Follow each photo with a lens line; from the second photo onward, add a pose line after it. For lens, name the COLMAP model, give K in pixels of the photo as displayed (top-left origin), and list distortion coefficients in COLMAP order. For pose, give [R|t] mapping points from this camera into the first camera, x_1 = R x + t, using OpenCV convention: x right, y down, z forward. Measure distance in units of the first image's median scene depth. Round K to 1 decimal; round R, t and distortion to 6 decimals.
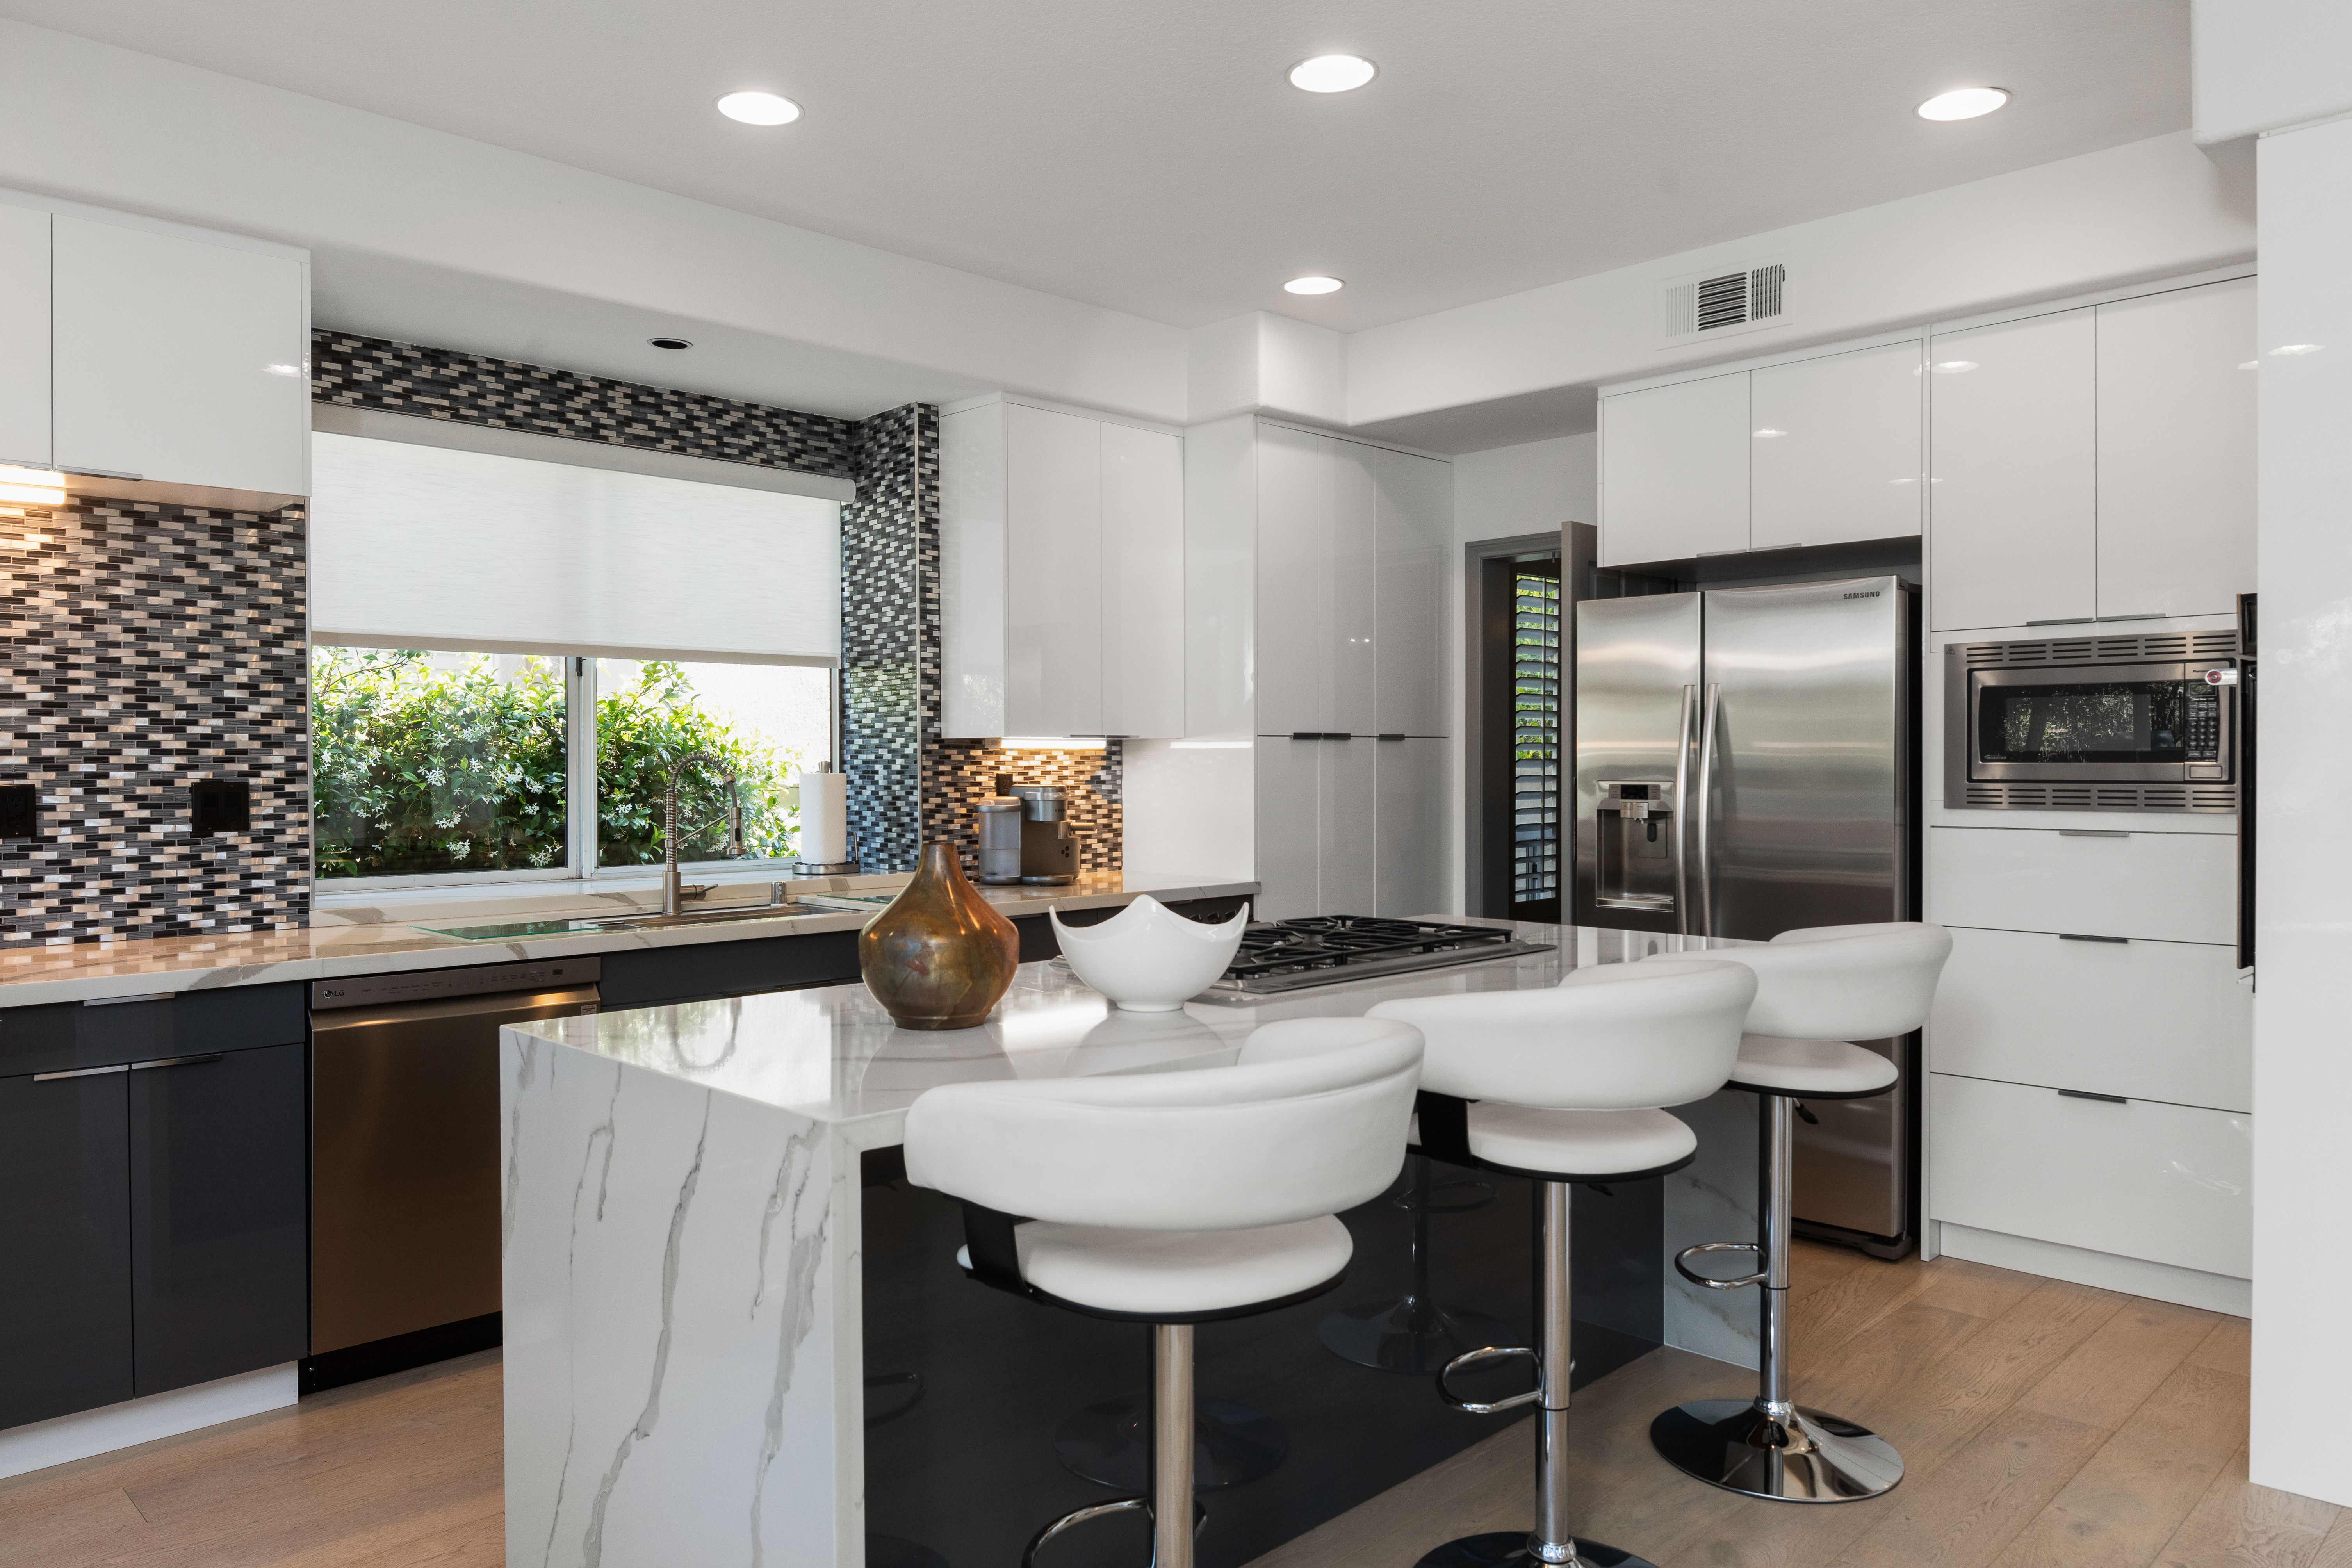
lens RADIAL K [[1590.2, 0, 1172.6], [0, 1590.2, 769.0], [0, 0, 1]] dist [-0.006261, -0.007941]
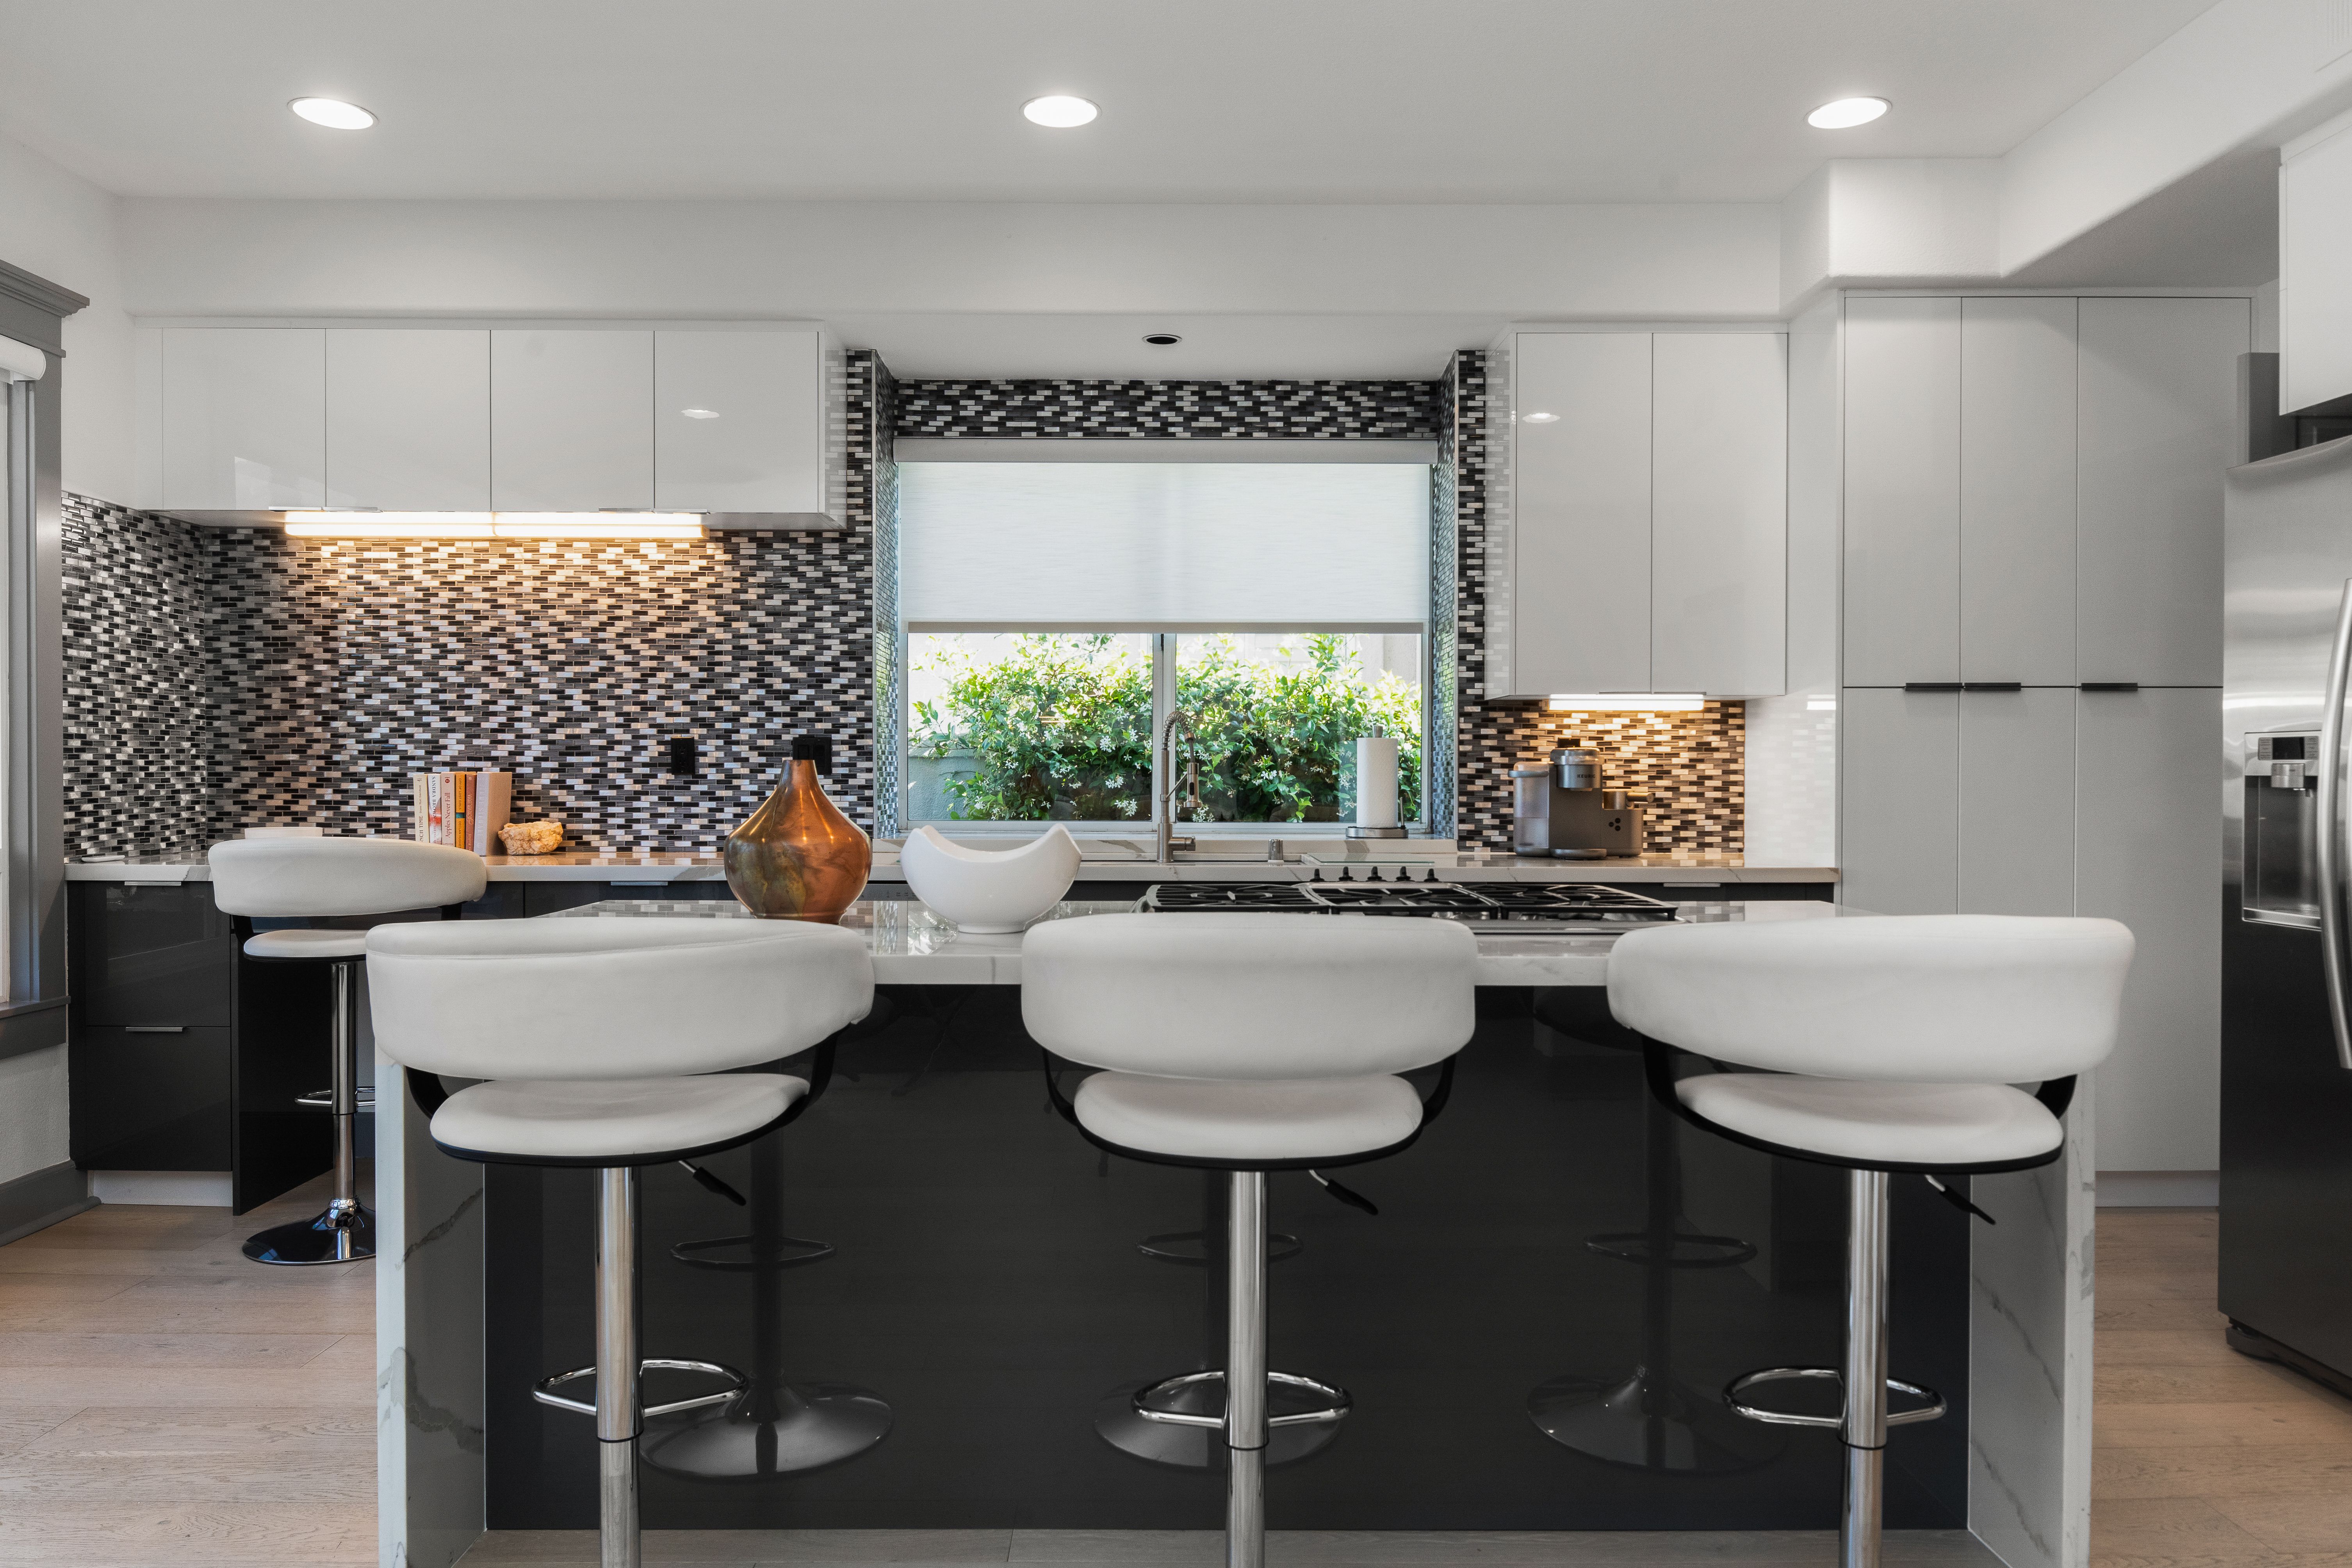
lens RADIAL K [[1590.2, 0, 1178.1], [0, 1590.2, 779.4], [0, 0, 1]] dist [-0.006261, -0.007941]
pose [[0.709488, 0.007346, -0.704679, 0.433918], [-0.007774, 0.999966, 0.002597, 0.029745], [0.704675, 0.003635, 0.709521, 0.218808]]
